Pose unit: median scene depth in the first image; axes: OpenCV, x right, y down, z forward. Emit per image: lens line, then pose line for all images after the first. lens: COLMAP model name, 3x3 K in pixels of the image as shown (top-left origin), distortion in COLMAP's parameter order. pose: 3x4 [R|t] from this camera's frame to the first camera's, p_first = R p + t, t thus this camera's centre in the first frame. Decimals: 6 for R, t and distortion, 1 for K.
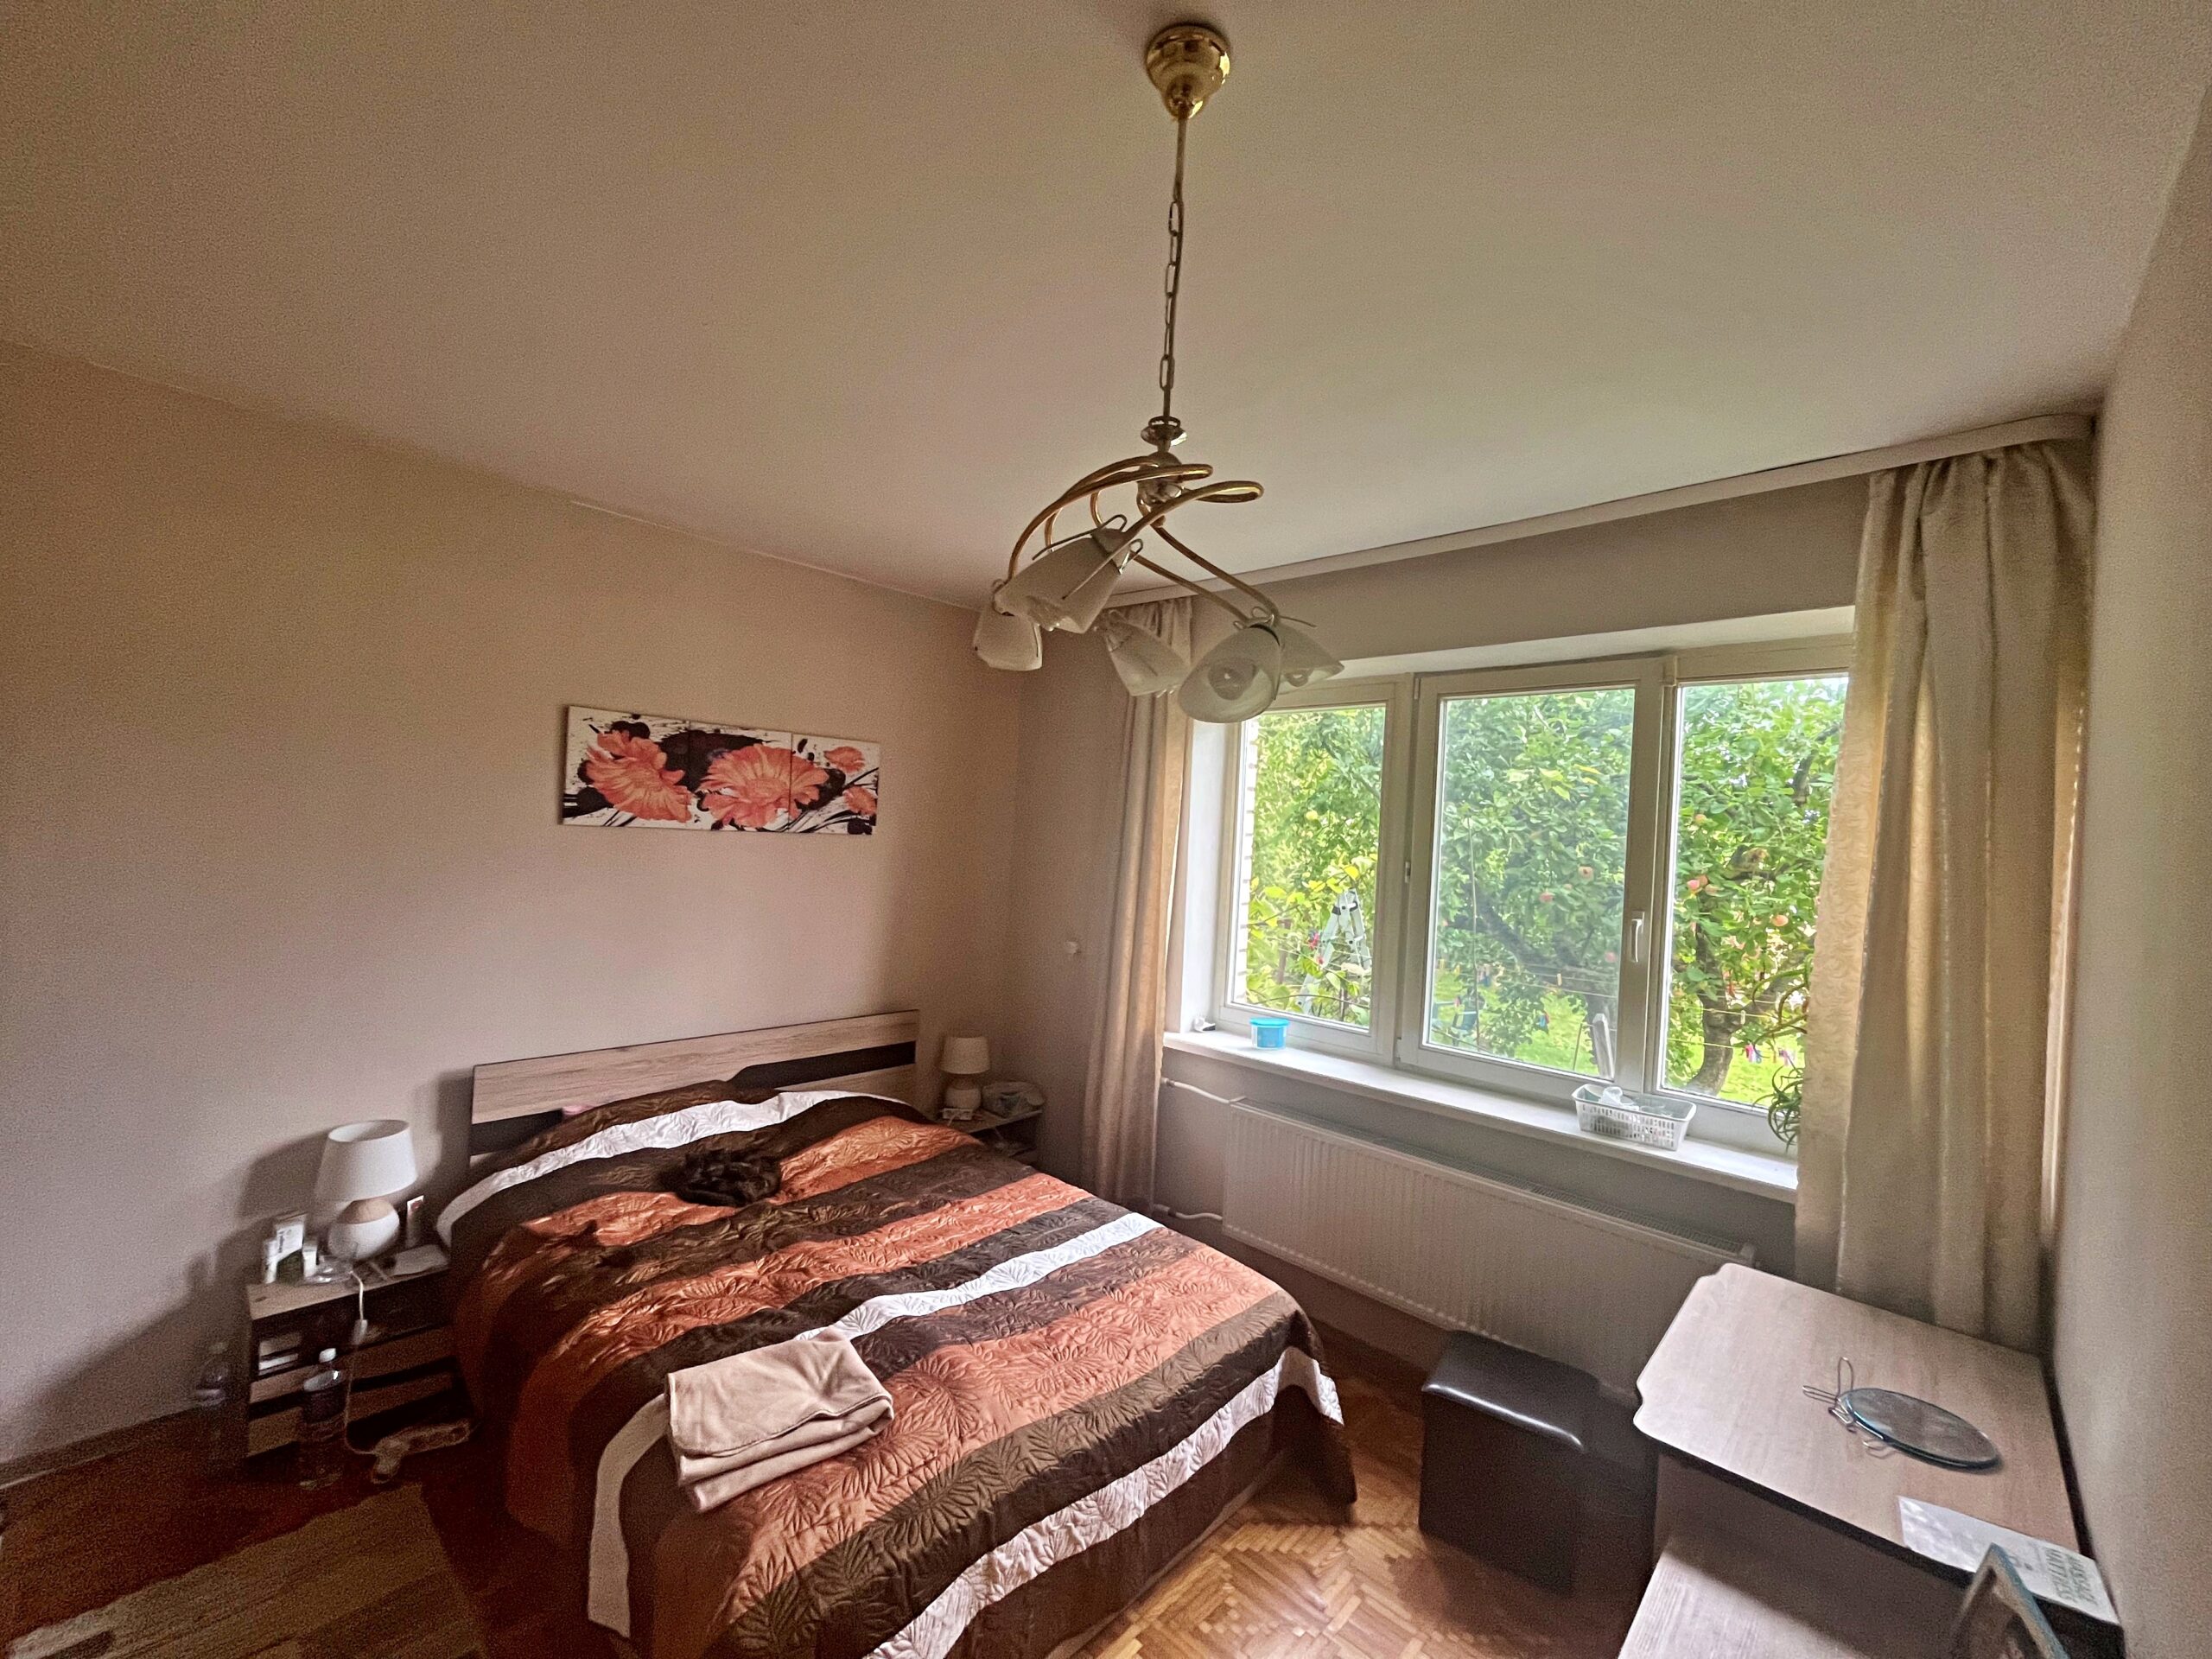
lens RADIAL K [[896.7, 0, 1096.5], [0, 896.7, 835.3], [0, 0, 1]] dist [-0.002516, 0.001546]
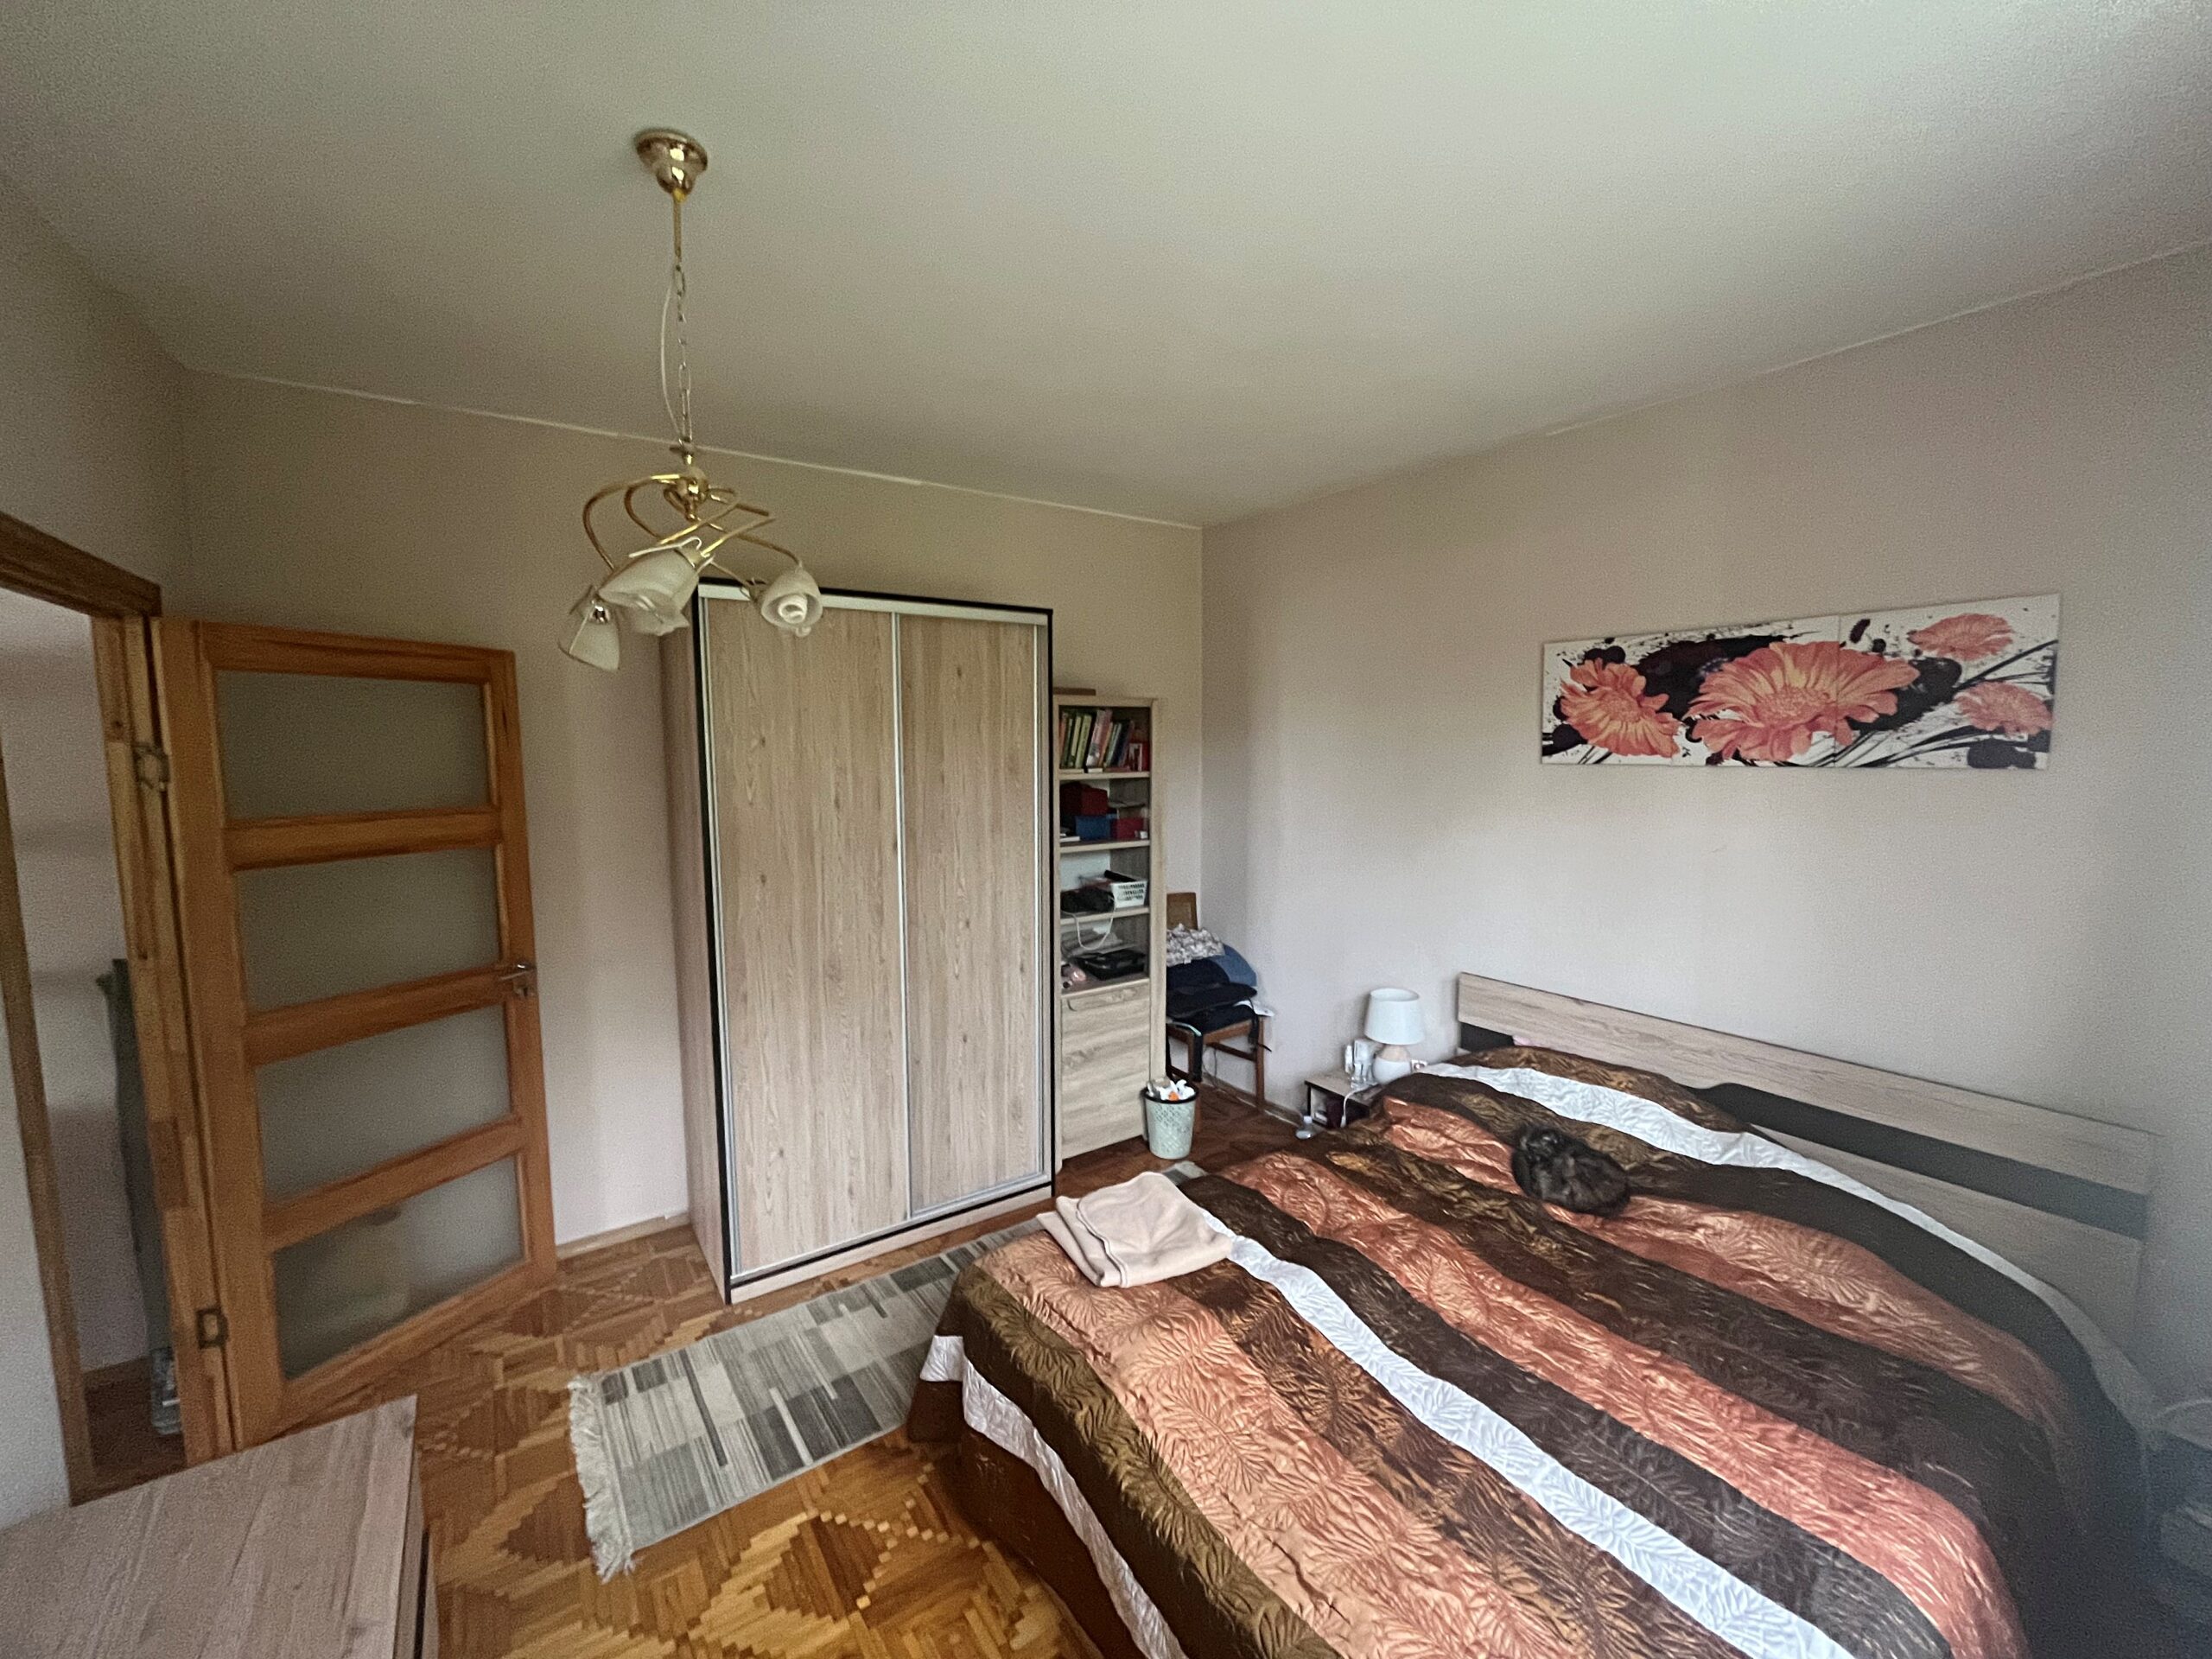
lens RADIAL K [[896.7, 0, 1092.0], [0, 896.7, 827.5], [0, 0, 1]] dist [-0.002516, 0.001546]
pose [[-0.213501, 0.047877, -0.975769, 0.468265], [-0.002149, 0.998773, 0.049476, 0.010836], [0.976941, 0.012661, -0.213136, 0.671934]]
